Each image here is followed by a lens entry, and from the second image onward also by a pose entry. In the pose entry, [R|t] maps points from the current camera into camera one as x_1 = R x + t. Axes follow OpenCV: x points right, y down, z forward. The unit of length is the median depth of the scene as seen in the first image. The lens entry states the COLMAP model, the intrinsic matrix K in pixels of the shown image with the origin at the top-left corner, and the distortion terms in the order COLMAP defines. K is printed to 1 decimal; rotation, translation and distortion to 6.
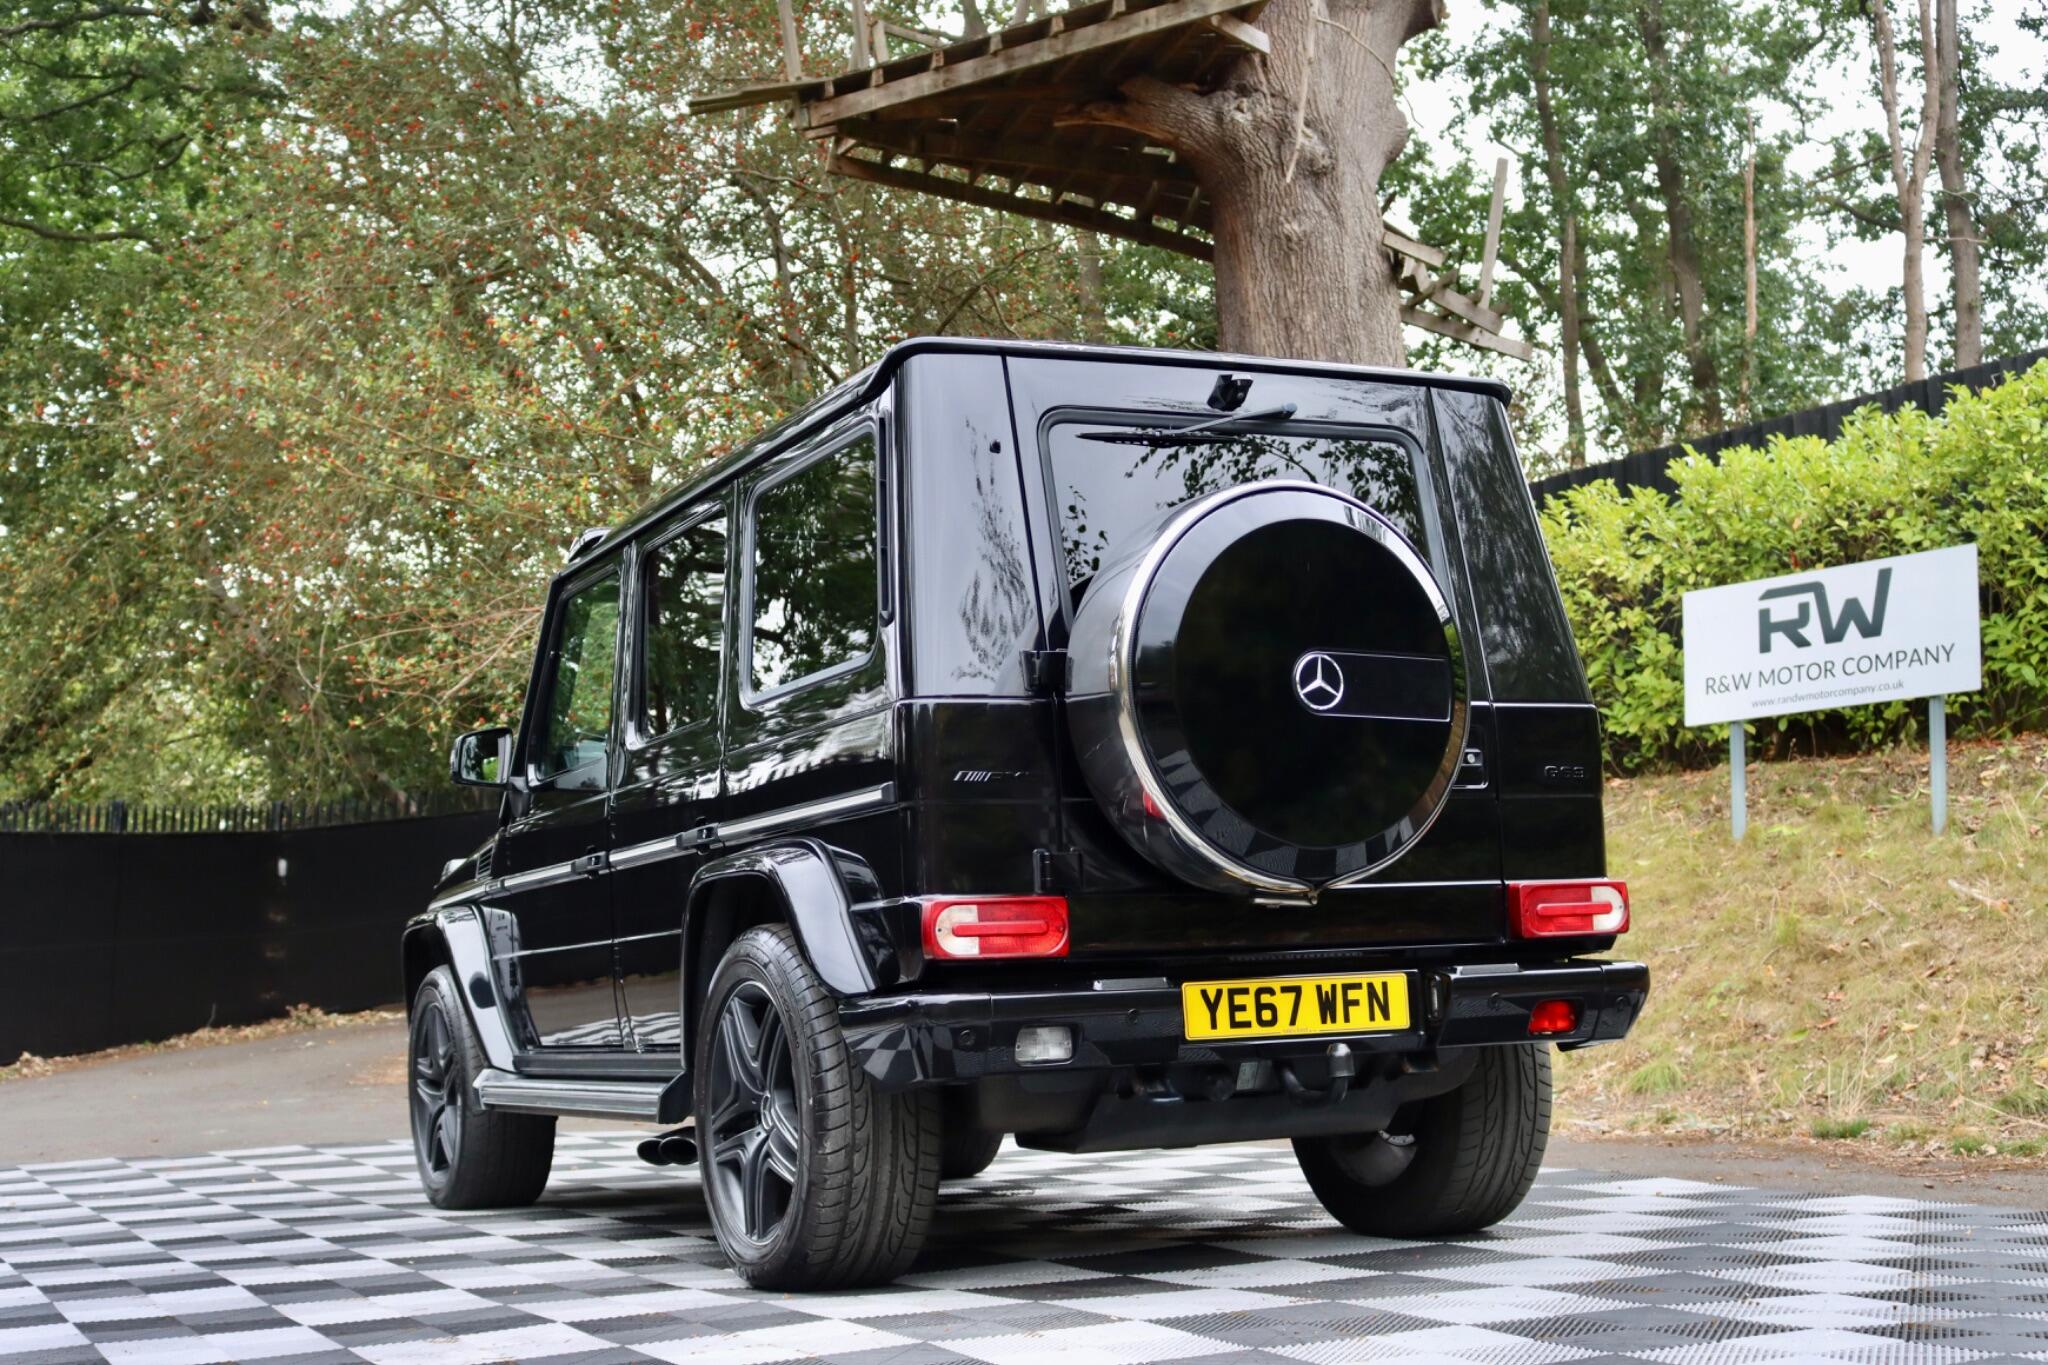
lens RADIAL K [[2623.9, 0, 1012.0], [0, 2623.9, 684.1], [0, 0, 1]] dist [-0.081472, 0.073978]
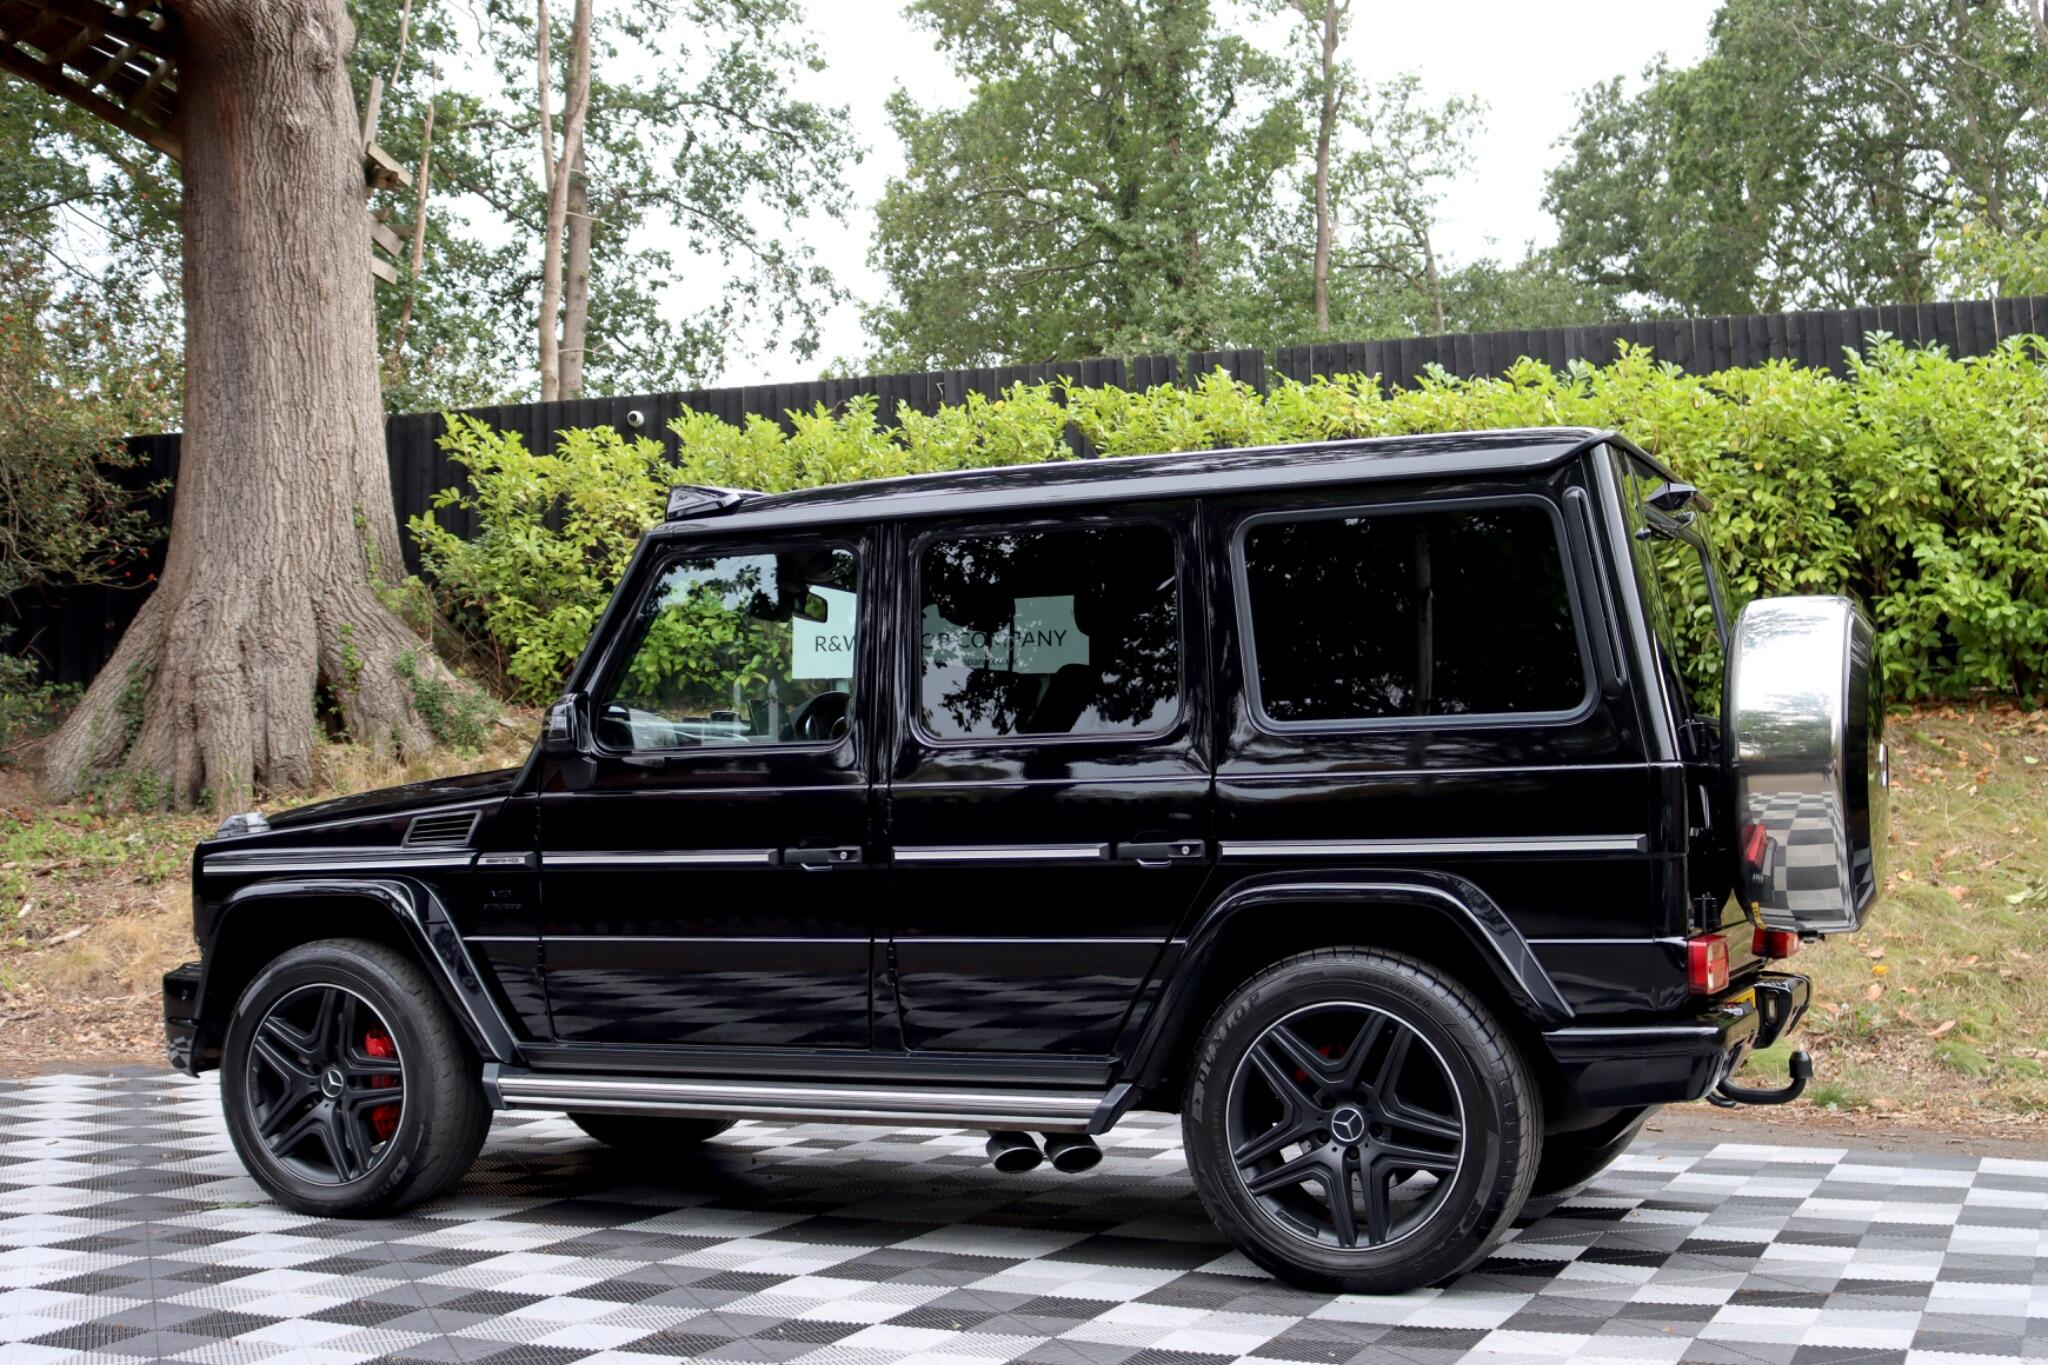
lens RADIAL K [[2439.3, 0, 1018.0], [0, 2439.3, 688.2], [0, 0, 1]] dist [-0.100653, 0.098939]
pose [[0.762437, 0.067155, 0.643568, -0.322848], [-0.096131, 0.995318, 0.010027, 0.001059], [-0.639882, -0.069512, 0.765323, 0.166248]]
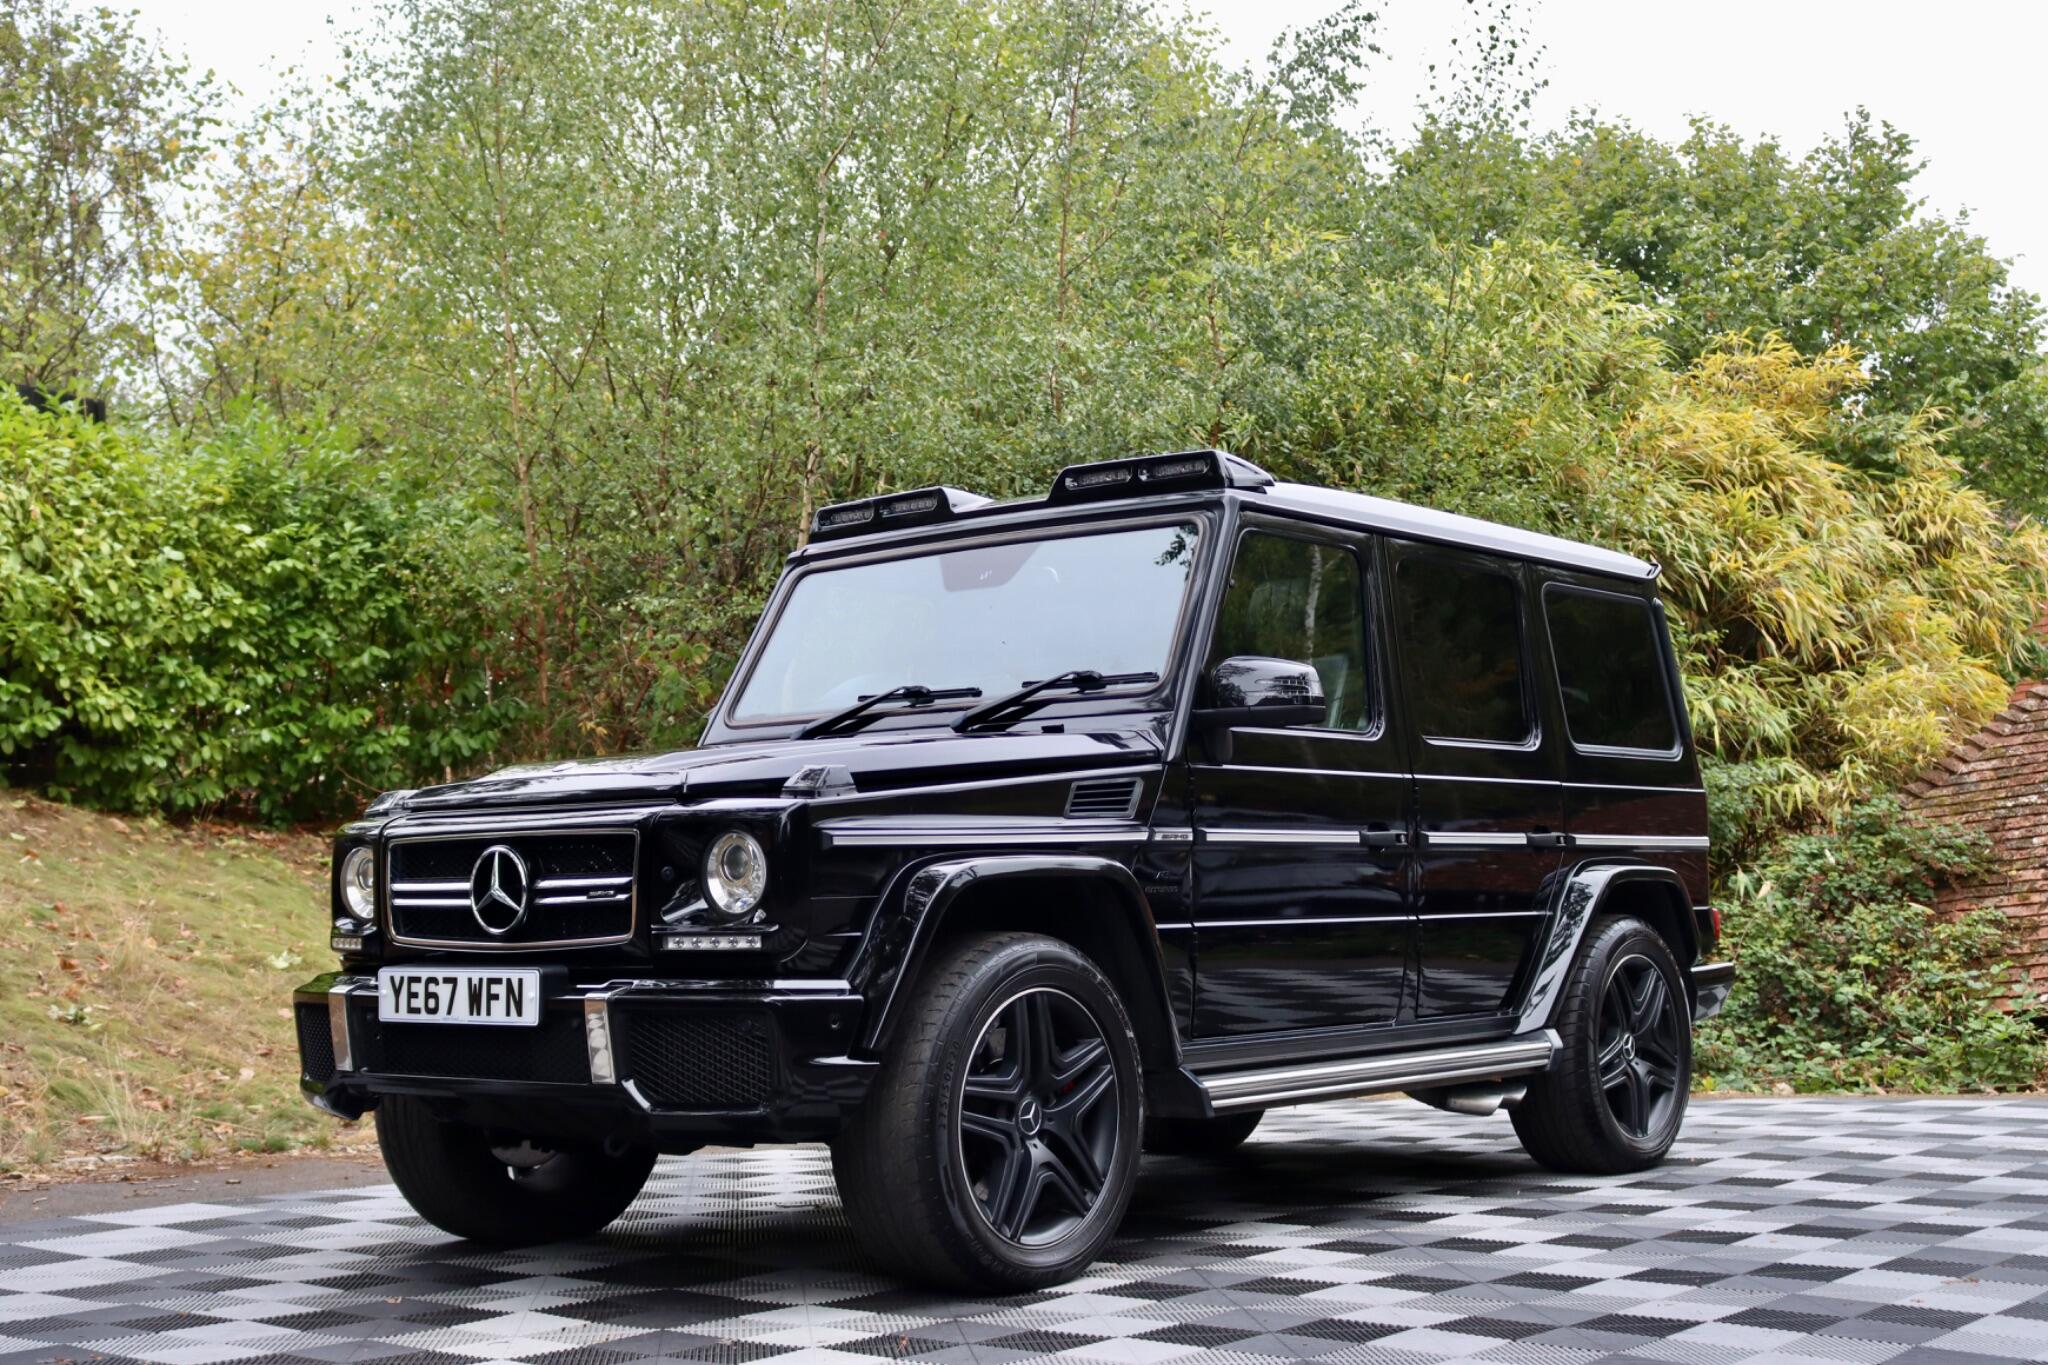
lens RADIAL K [[2594.8, 0, 1016.2], [0, 2594.8, 688.6], [0, 0, 1]] dist [-0.094875, 0.116500]
pose [[-0.426780, 0.126014, 0.895533, -0.469769], [-0.073191, 0.982183, -0.173087, 0.091366], [-0.901389, -0.139415, -0.409953, 0.725027]]
